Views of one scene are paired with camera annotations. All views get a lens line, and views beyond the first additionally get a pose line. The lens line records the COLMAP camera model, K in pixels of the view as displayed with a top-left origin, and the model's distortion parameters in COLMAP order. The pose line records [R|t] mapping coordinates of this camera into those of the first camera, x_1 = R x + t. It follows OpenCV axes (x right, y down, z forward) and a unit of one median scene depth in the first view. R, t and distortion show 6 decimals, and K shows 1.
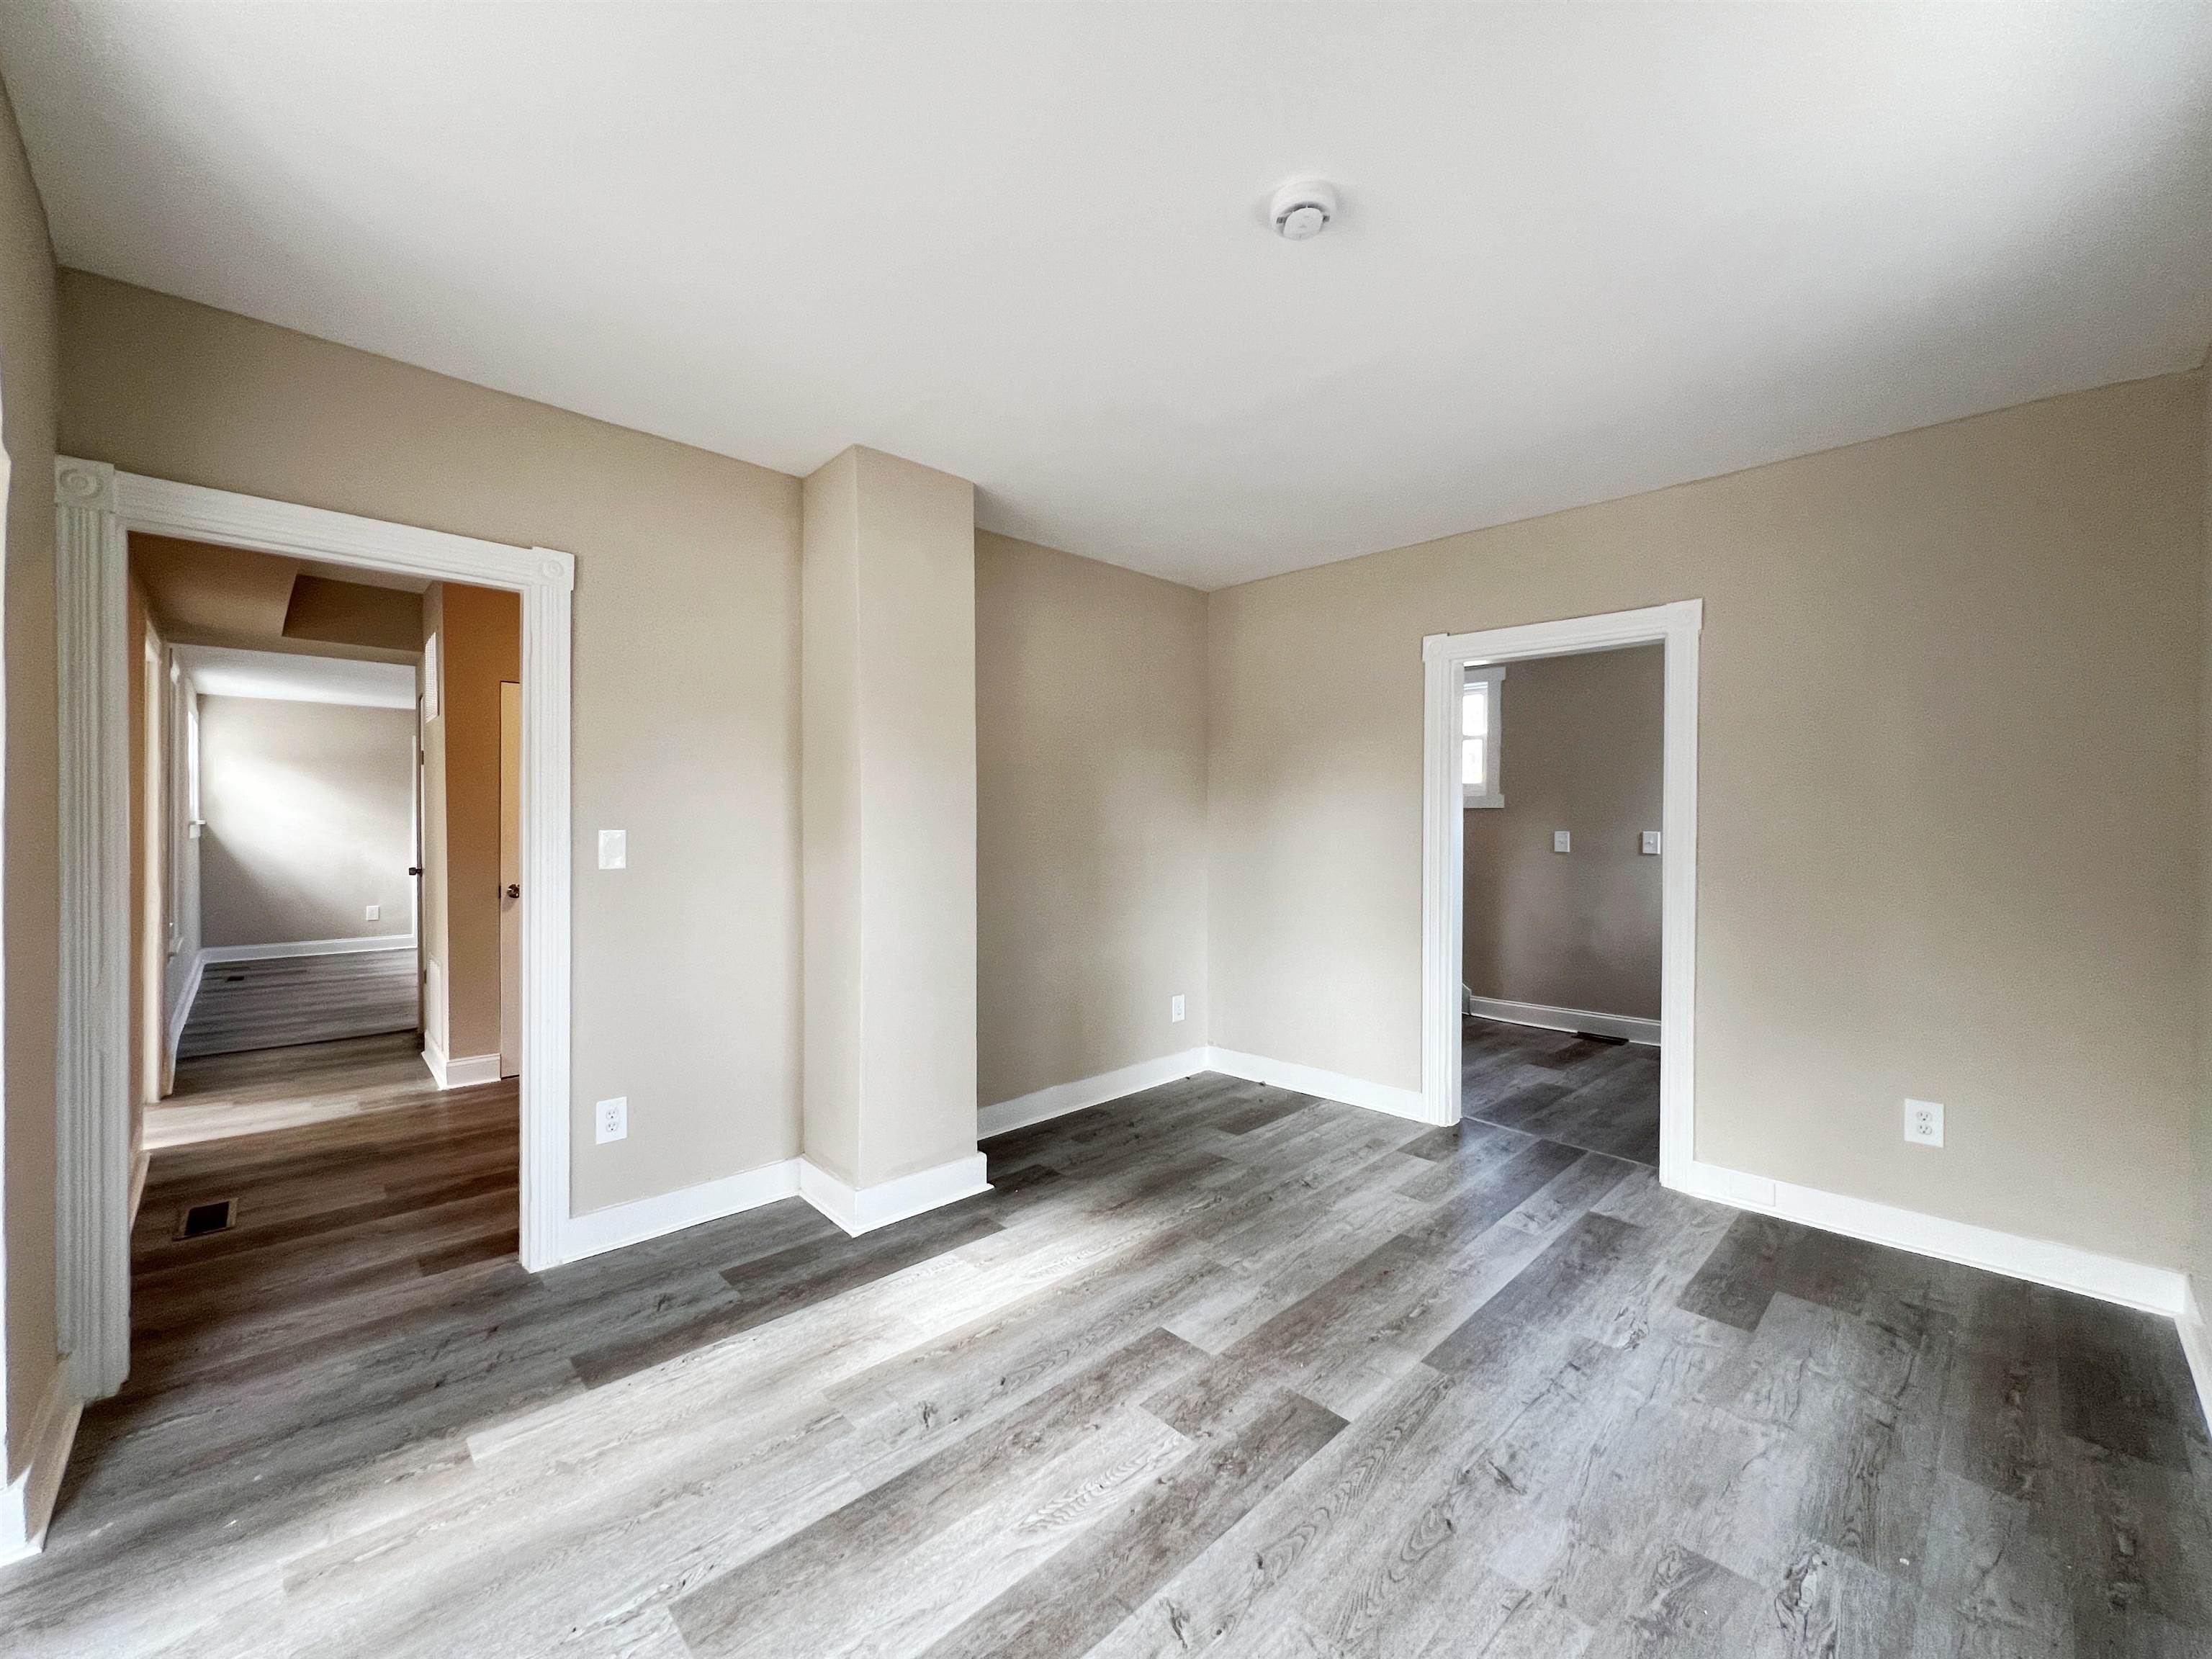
lens RADIAL K [[880.0, 0, 1098.1], [0, 880.0, 820.3], [0, 0, 1]] dist [-0.003323, -0.000363]
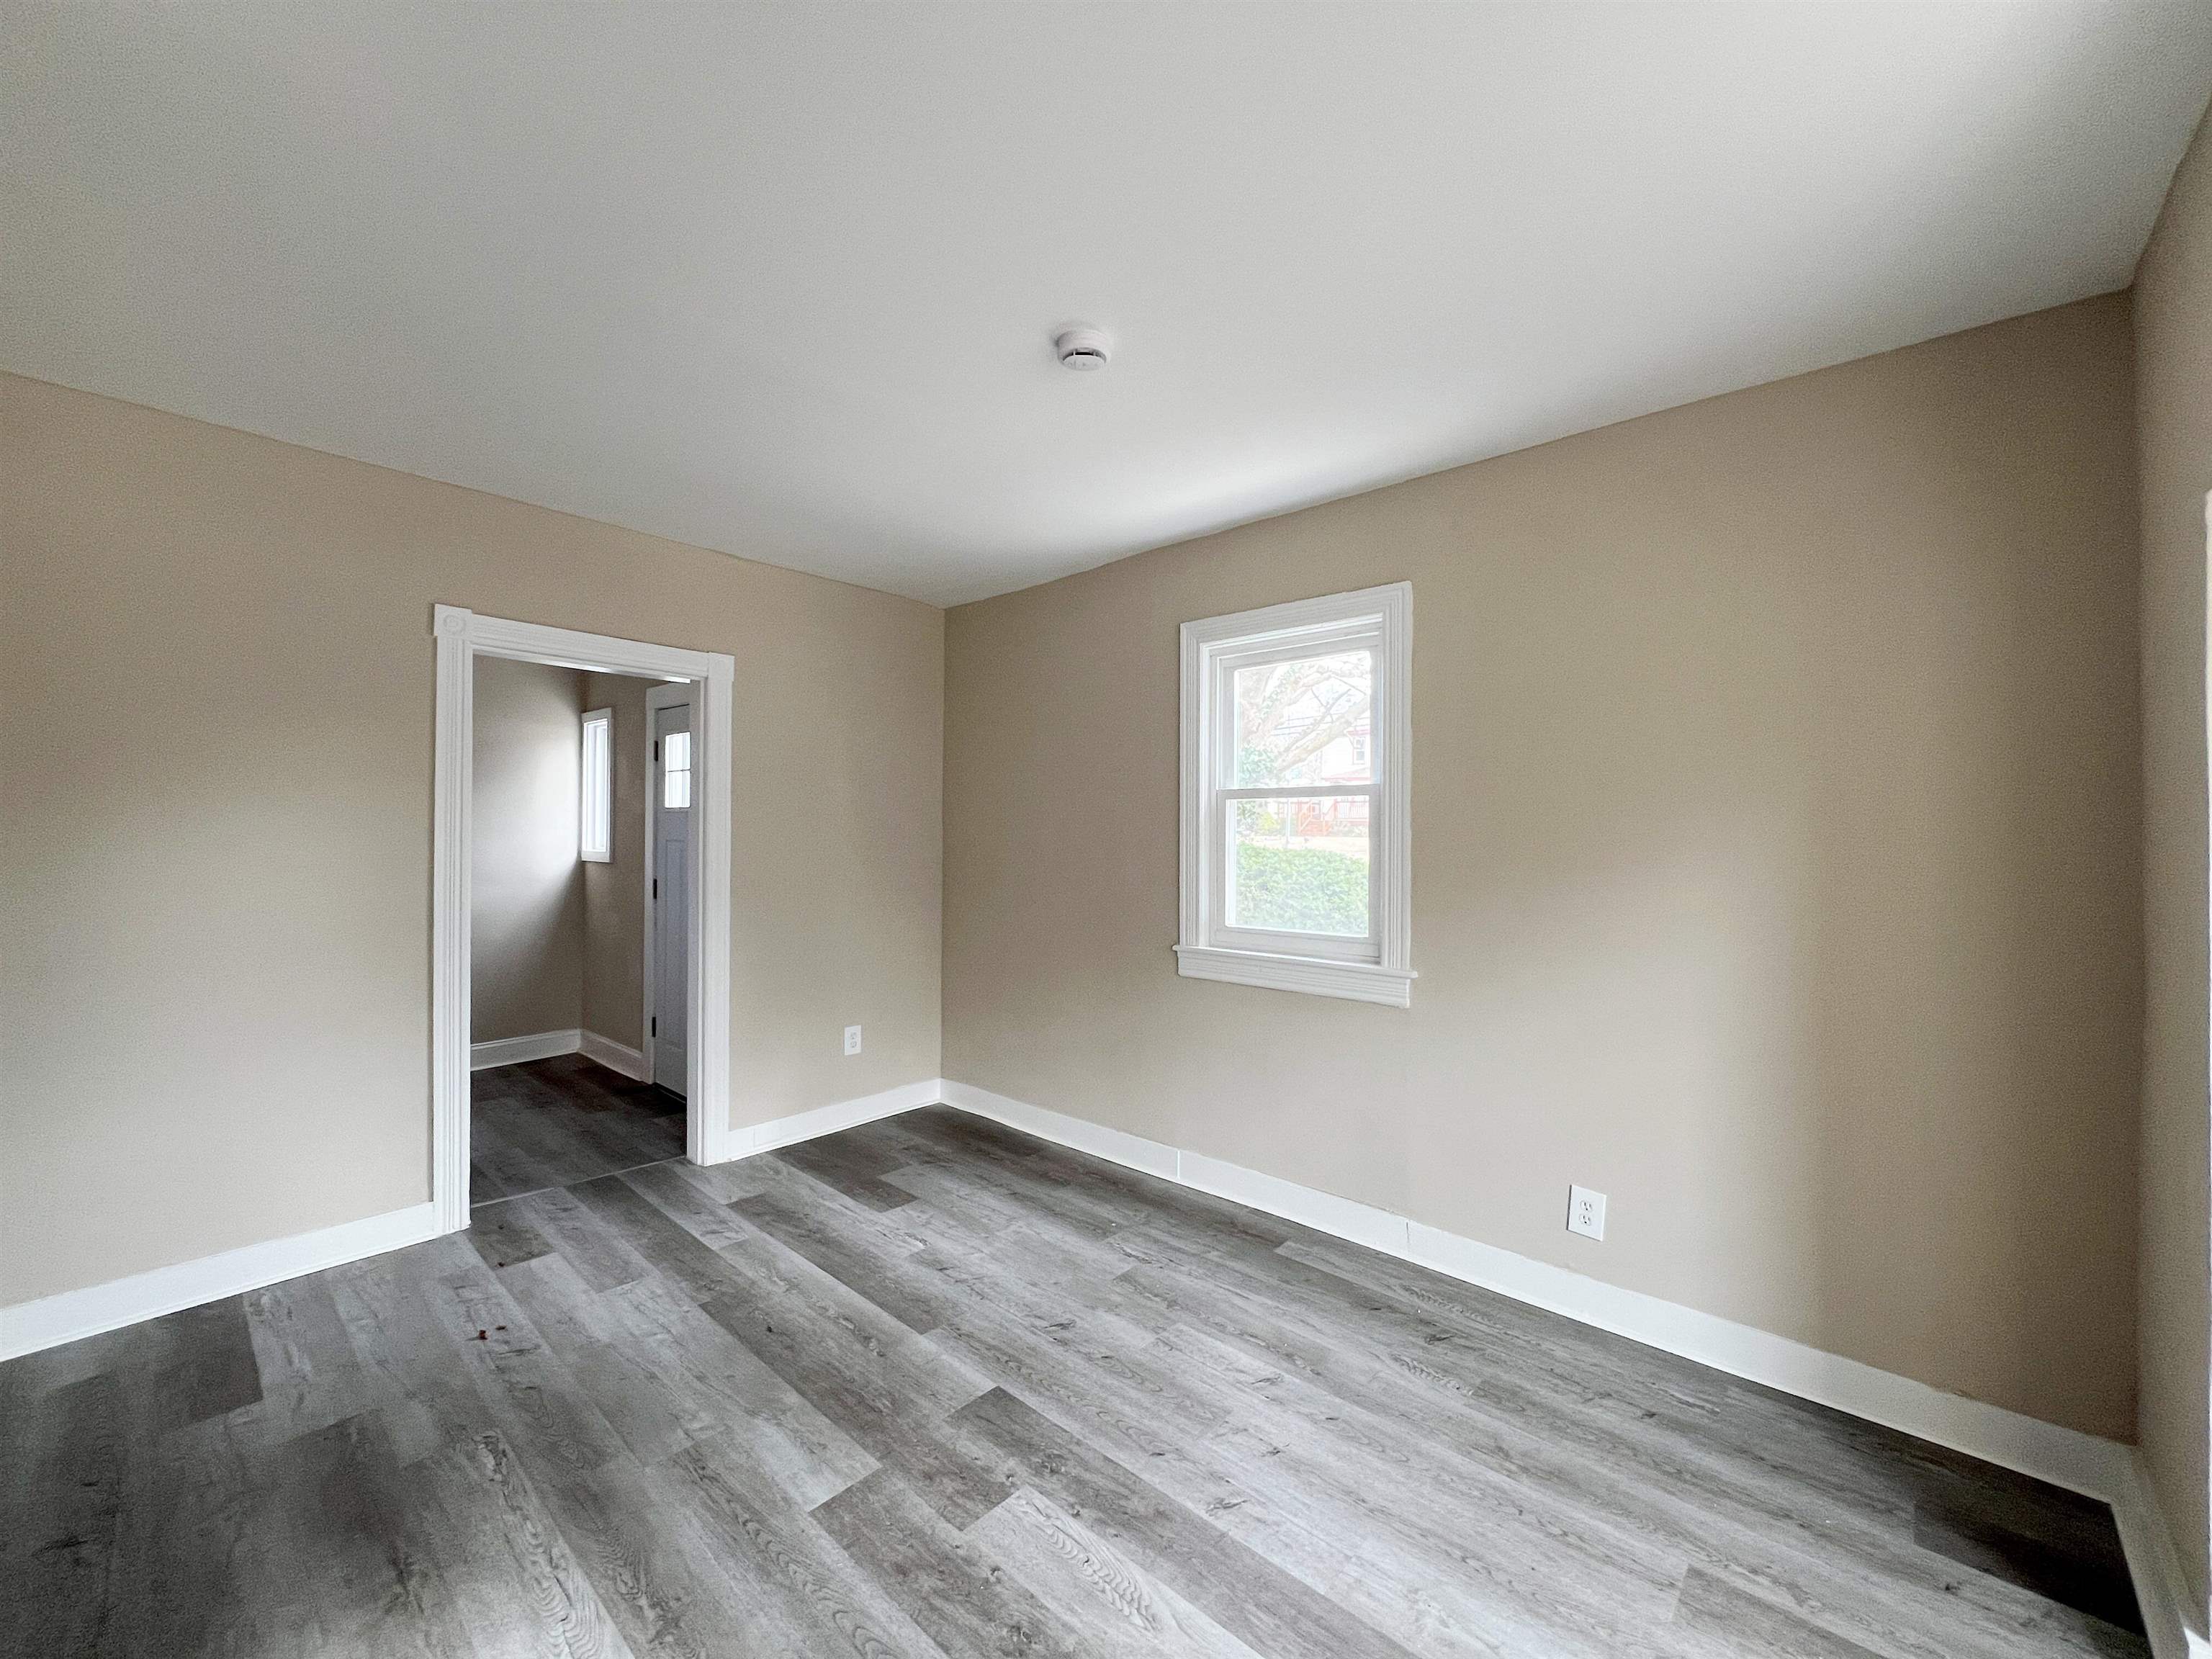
lens RADIAL K [[880.0, 0, 1098.5], [0, 880.0, 825.2], [0, 0, 1]] dist [-0.003323, -0.000363]
pose [[-0.069437, 0.002630, 0.997583, -0.689187], [-0.013685, 0.999900, -0.003589, -0.033952], [-0.997492, -0.013902, -0.069394, 0.763262]]
